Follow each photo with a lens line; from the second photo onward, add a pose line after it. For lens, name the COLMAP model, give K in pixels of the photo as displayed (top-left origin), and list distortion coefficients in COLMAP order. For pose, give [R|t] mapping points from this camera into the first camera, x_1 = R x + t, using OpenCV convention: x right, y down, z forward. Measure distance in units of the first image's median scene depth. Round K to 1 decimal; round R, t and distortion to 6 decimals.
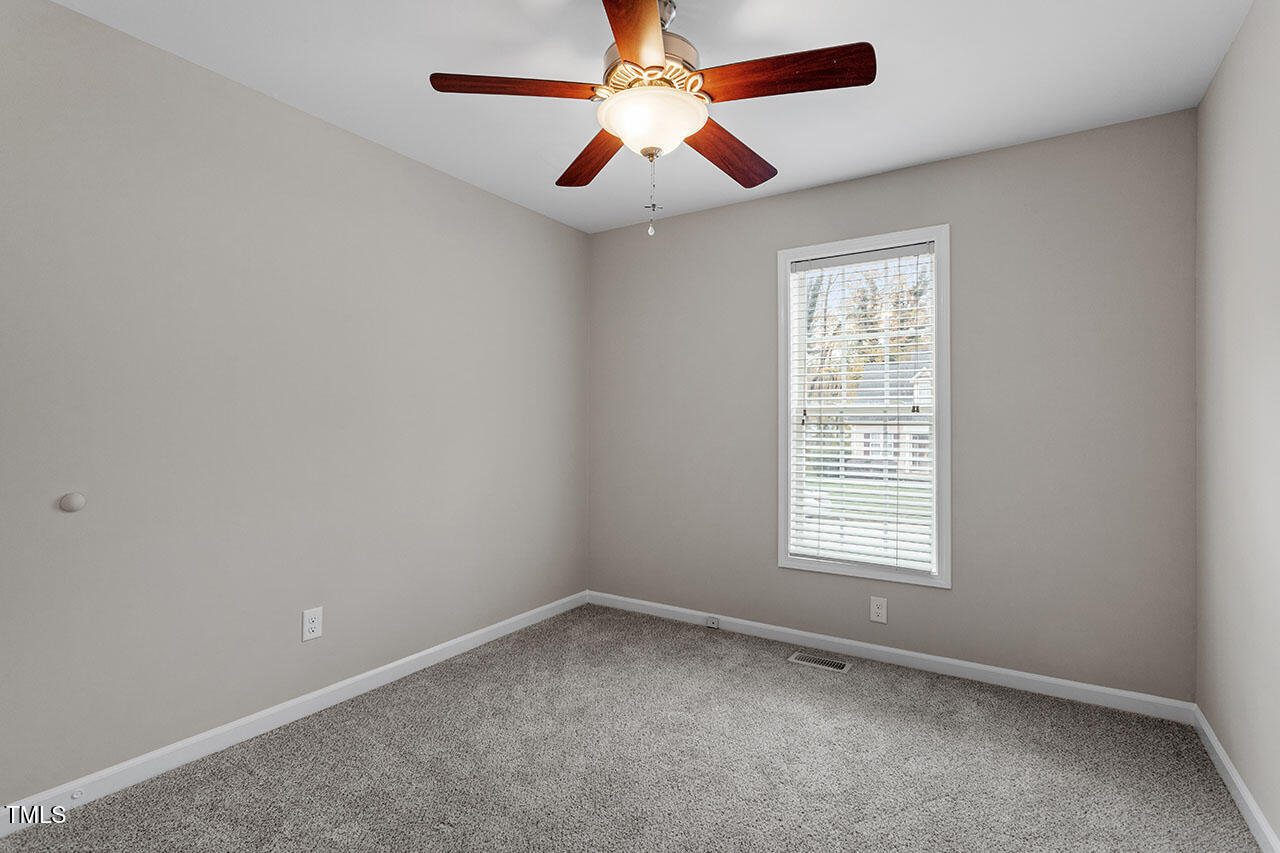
lens RADIAL K [[616.2, 0, 637.8], [0, 616.2, 428.5], [0, 0, 1]] dist [0.013165, -0.000734]
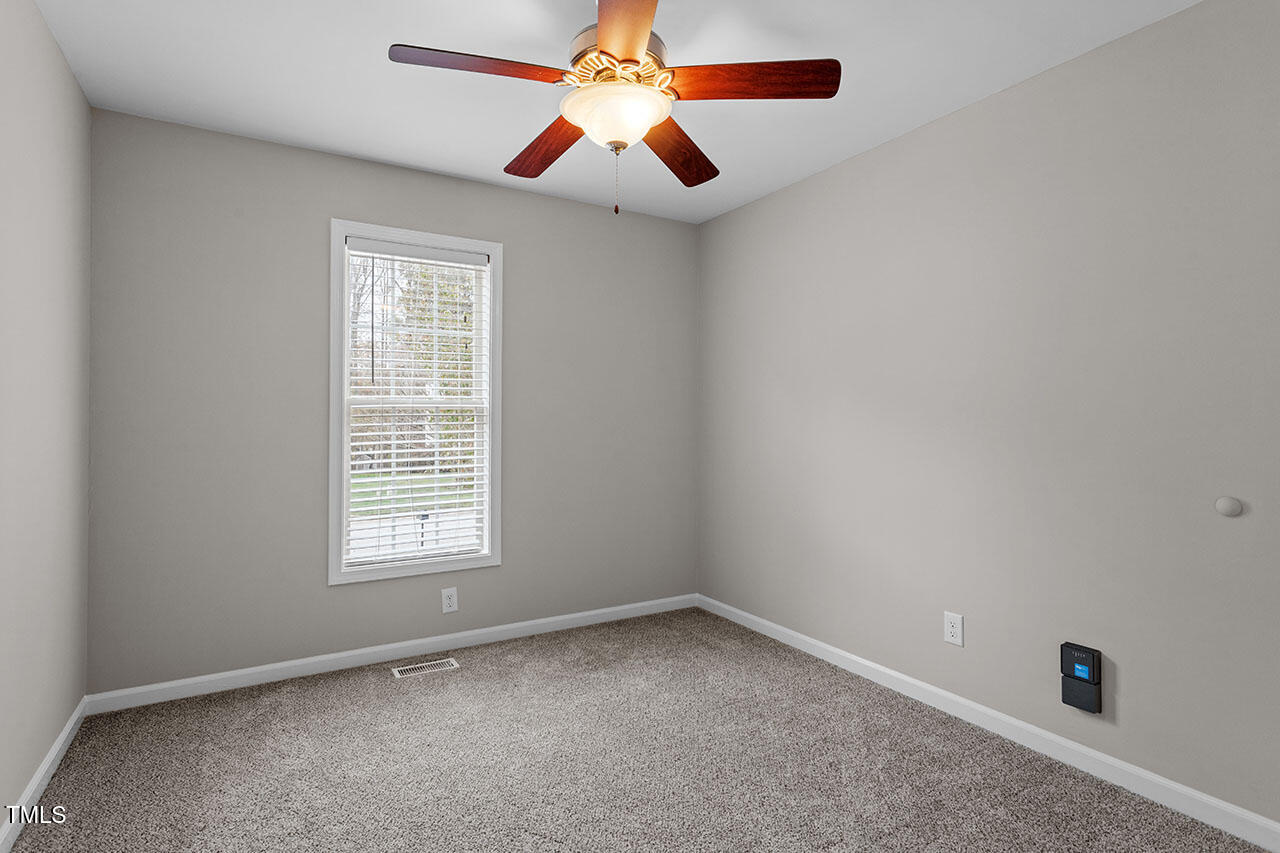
lens RADIAL K [[616.2, 0, 637.8], [0, 616.2, 428.5], [0, 0, 1]] dist [0.013165, -0.000734]
pose [[0.420587, 0.004681, 0.907240, -0.413308], [-0.011802, 0.999930, 0.000312, 0.004921], [-0.907175, -0.010838, 0.420613, 0.293196]]
